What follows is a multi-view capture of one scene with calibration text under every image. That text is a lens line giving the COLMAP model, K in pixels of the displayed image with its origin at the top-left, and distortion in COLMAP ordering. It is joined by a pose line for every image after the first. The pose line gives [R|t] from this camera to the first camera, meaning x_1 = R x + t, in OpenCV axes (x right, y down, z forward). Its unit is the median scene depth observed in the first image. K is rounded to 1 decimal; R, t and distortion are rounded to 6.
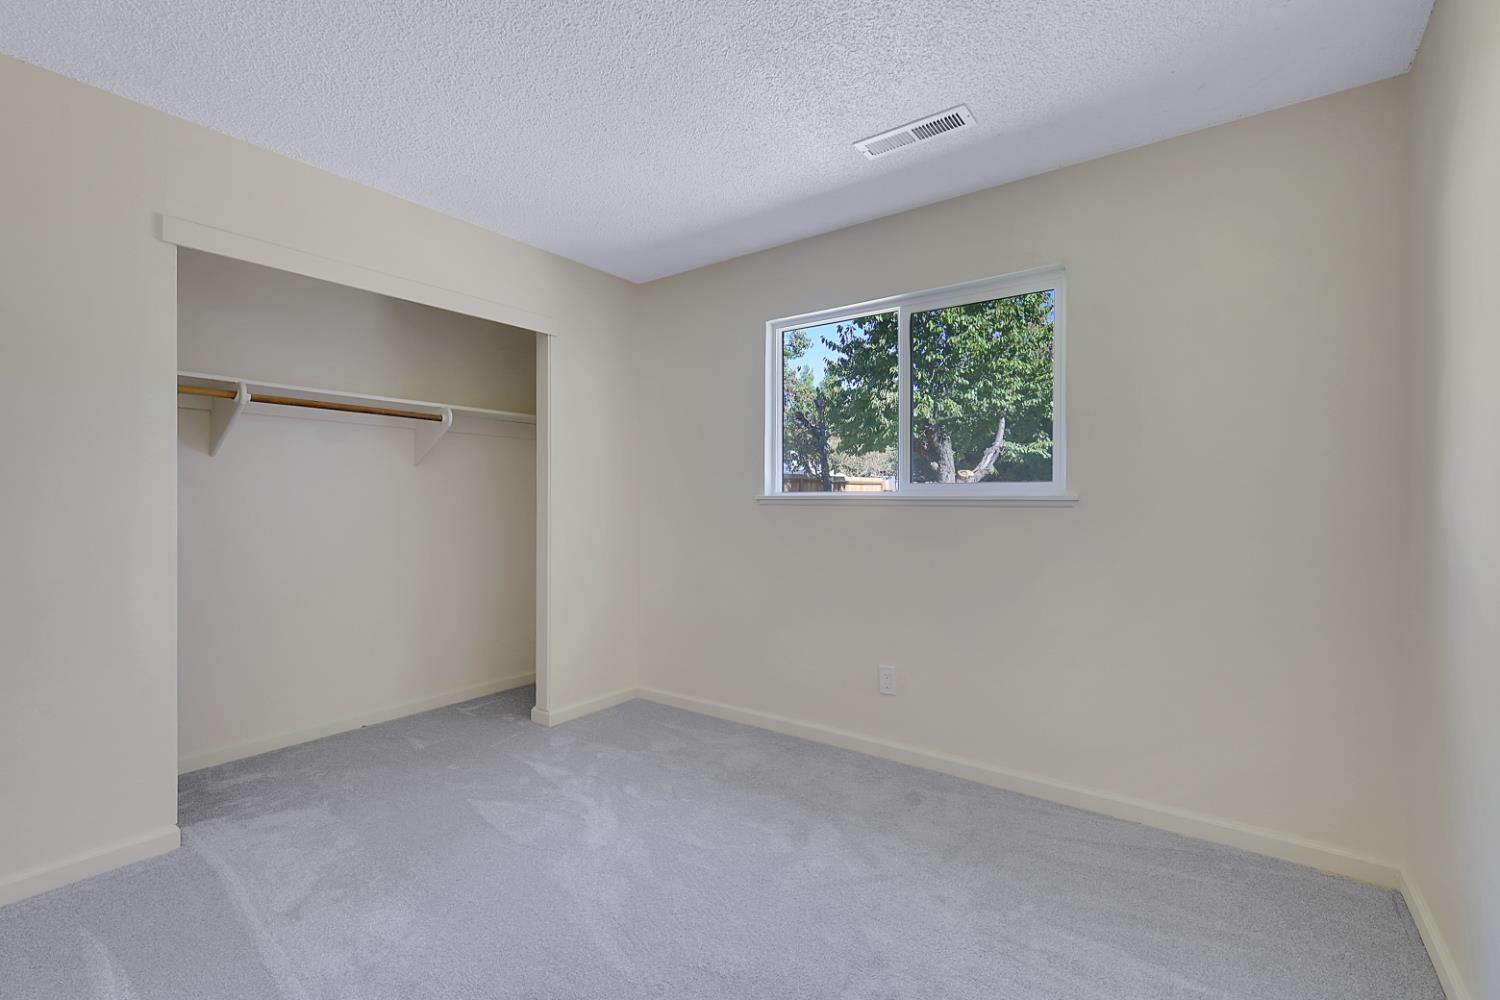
lens RADIAL K [[657.5, 0, 750.0], [0, 657.5, 500.0], [0, 0, 1]] dist [0.001038, 0.000010]
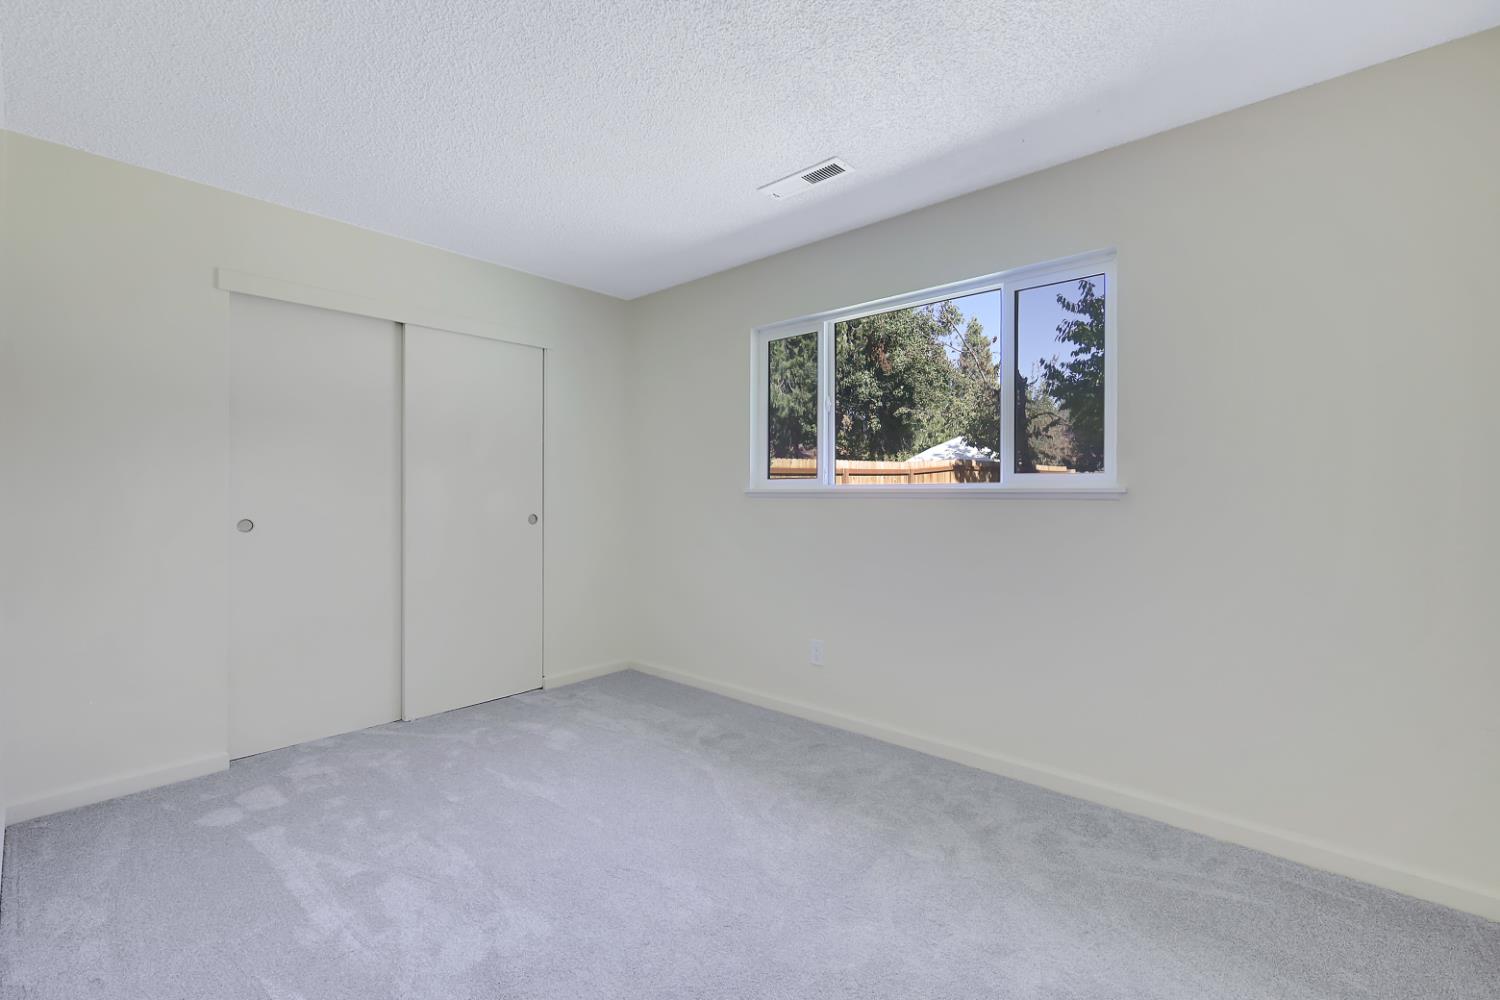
lens RADIAL K [[669.7, 0, 750.0], [0, 669.7, 500.0], [0, 0, 1]] dist [0.016440, 0.000064]
pose [[0.994085, 0.001160, -0.108596, 0.166786], [-0.000010, 0.999944, 0.010598, -0.000199], [0.108602, -0.010534, 0.994029, -0.121118]]
